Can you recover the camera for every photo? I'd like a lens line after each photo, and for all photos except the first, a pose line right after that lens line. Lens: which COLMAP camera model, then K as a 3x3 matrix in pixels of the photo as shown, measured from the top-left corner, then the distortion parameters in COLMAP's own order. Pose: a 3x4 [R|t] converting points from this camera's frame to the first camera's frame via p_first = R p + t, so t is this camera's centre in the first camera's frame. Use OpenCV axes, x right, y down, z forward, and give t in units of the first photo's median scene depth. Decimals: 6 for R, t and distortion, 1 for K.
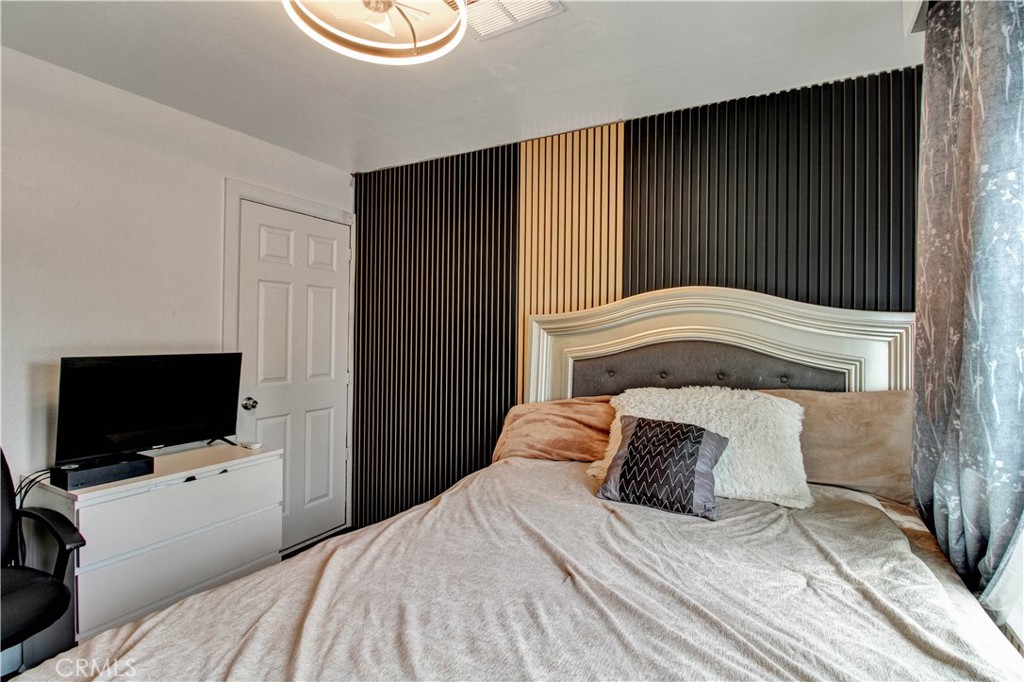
lens RADIAL K [[475.9, 0, 519.7], [0, 475.9, 331.3], [0, 0, 1]] dist [-0.000425, -0.000473]
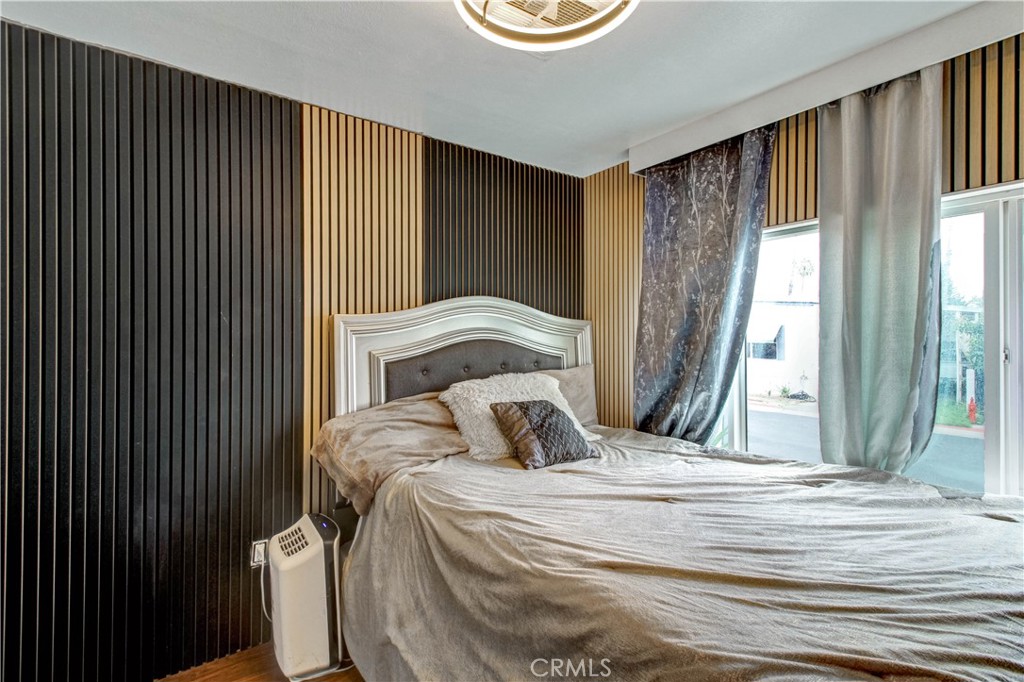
lens RADIAL K [[451.4, 0, 512.0], [0, 451.4, 341.0], [0, 0, 1]] dist [0.000691, -0.000037]
pose [[0.459980, -0.022354, 0.887648, -0.619178], [0.006393, 0.999741, 0.021865, -0.001830], [-0.887906, -0.004383, 0.460004, 0.368786]]
